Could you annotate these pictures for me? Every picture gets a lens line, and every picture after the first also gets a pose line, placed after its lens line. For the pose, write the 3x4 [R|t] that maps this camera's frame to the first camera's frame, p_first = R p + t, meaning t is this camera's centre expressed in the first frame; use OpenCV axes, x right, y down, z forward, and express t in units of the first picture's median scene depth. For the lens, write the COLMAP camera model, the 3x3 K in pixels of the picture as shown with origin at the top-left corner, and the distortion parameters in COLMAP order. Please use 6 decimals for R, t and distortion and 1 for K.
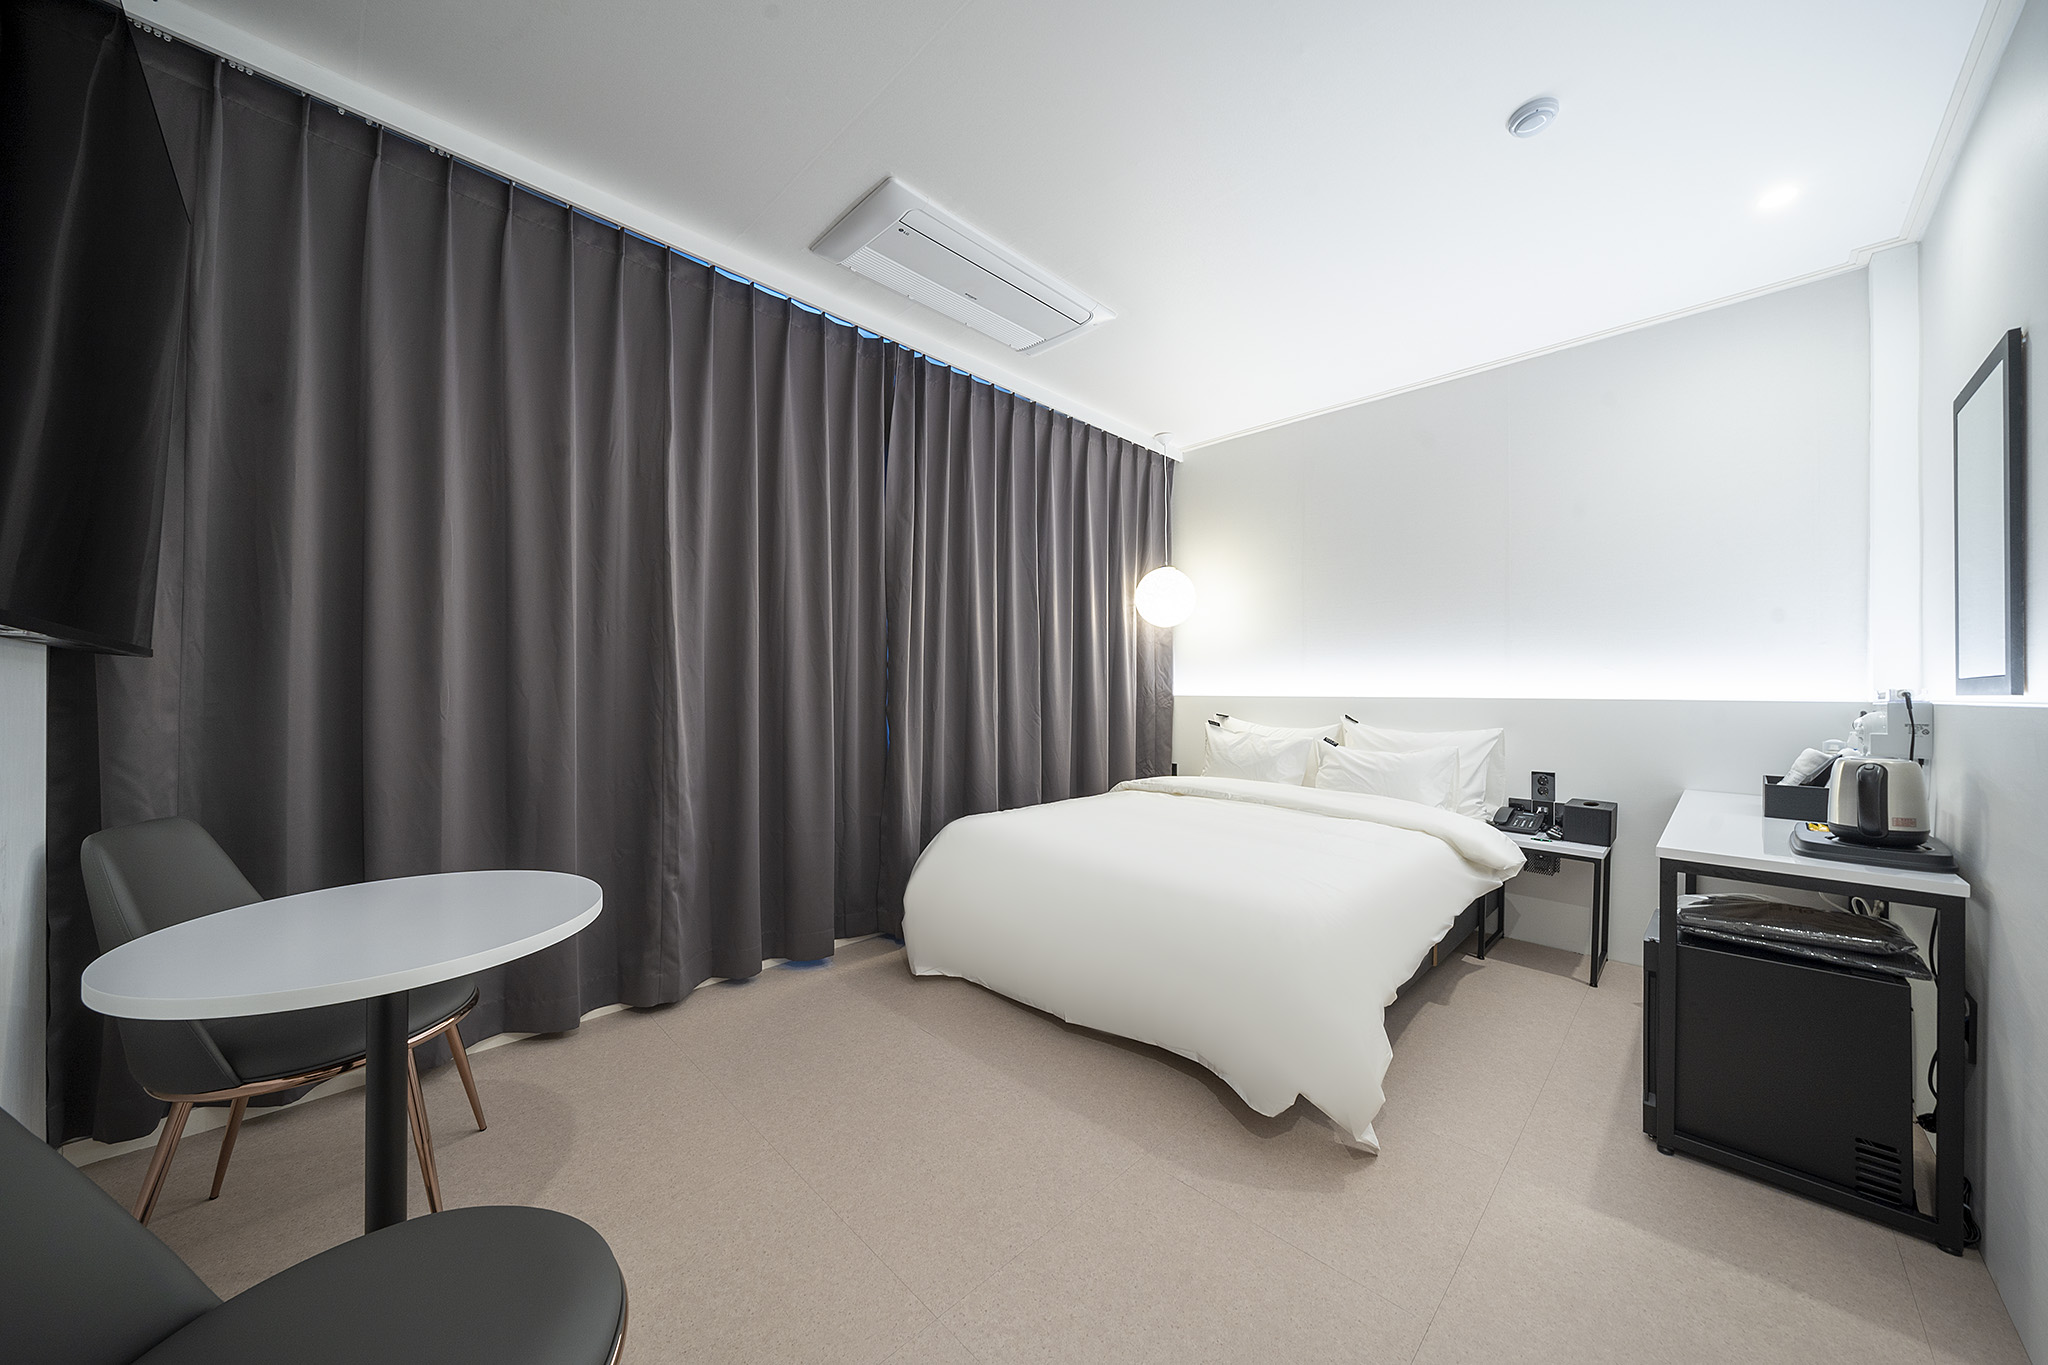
lens RADIAL K [[713.8, 0, 1026.0], [0, 713.8, 690.1], [0, 0, 1]] dist [-0.014093, -0.000048]
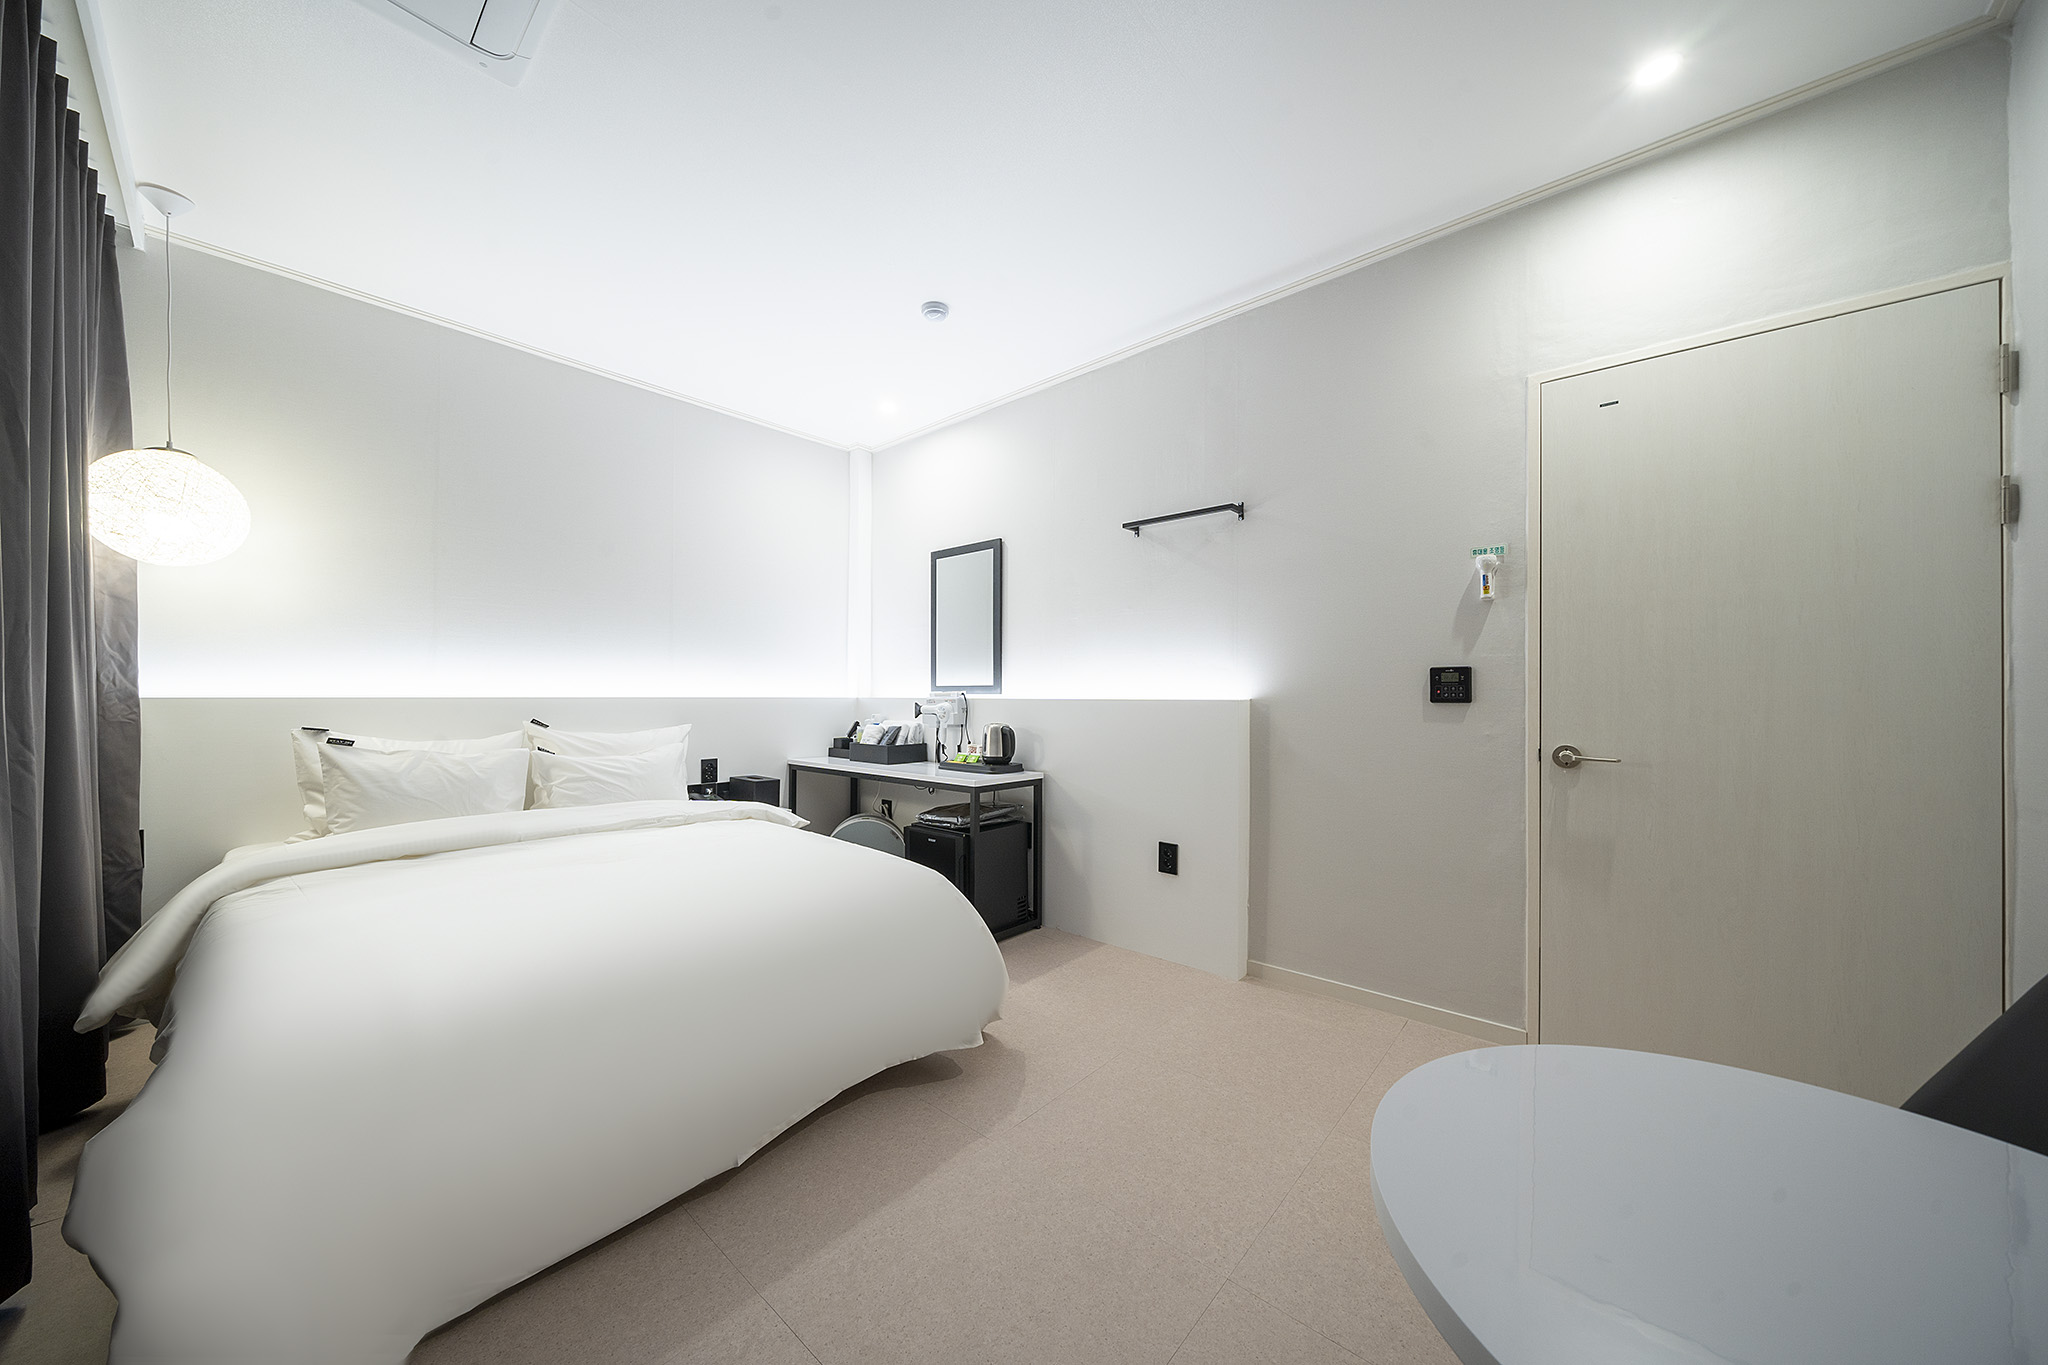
lens RADIAL K [[713.8, 0, 1021.8], [0, 713.8, 689.7], [0, 0, 1]] dist [-0.014093, -0.000048]
pose [[-0.077860, 0.000762, 0.996964, -0.422710], [-0.004237, 0.999990, -0.001095, -0.001005], [-0.996955, -0.004309, -0.077856, 0.499570]]
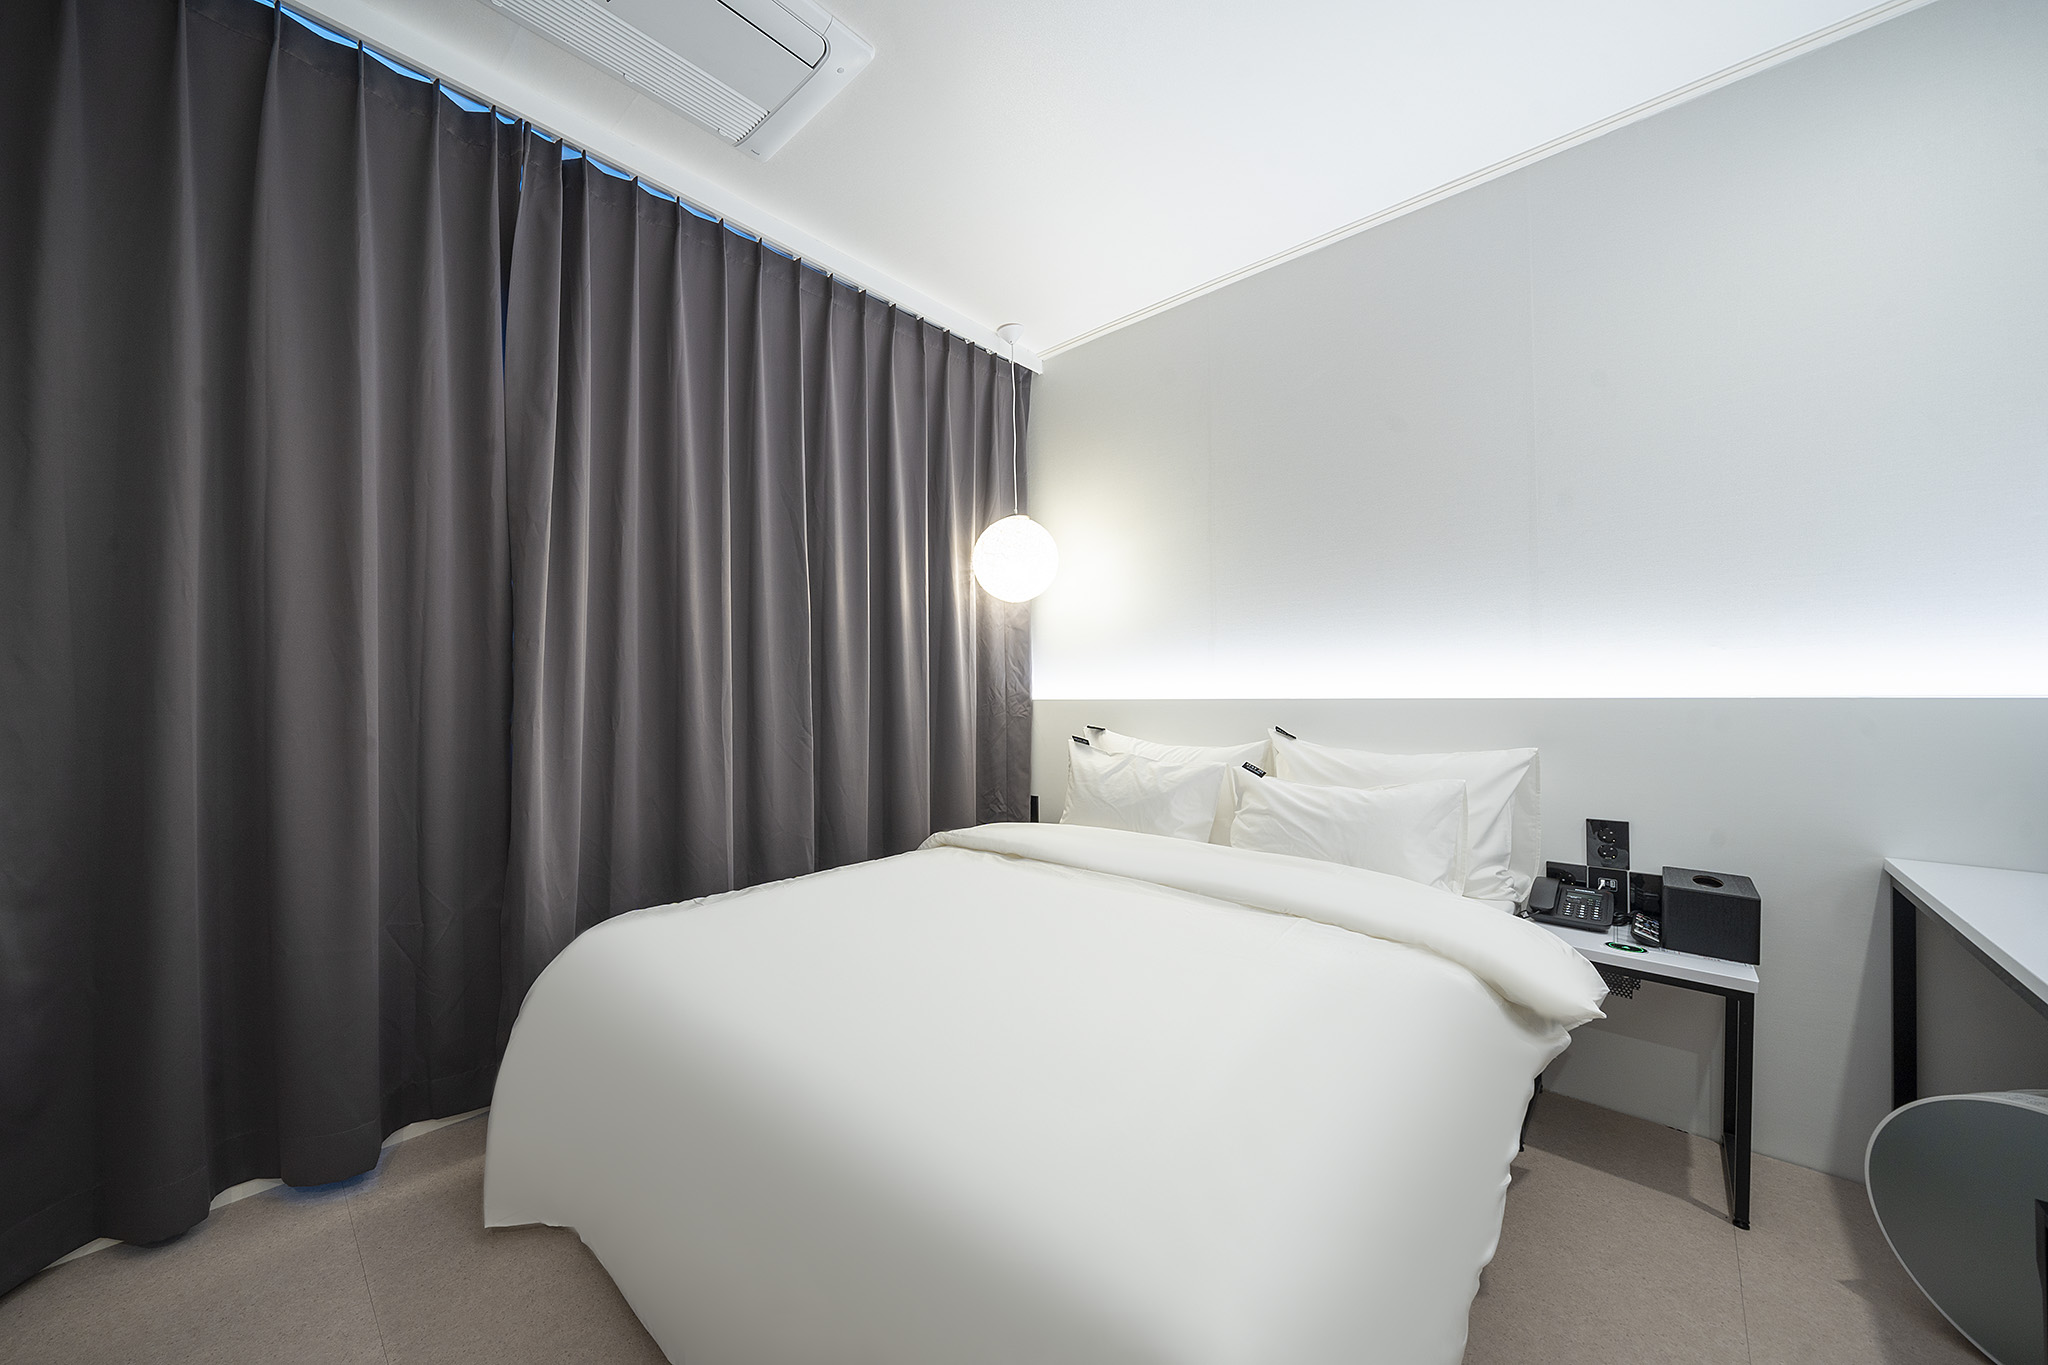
lens RADIAL K [[713.8, 0, 961.6], [0, 713.8, 687.9], [0, 0, 1]] dist [-0.014093, -0.000048]
pose [[0.999854, -0.012402, 0.011774, 0.157962], [0.012550, 0.999842, -0.012611, 0.004399], [-0.011616, 0.012757, 0.999851, 0.359419]]
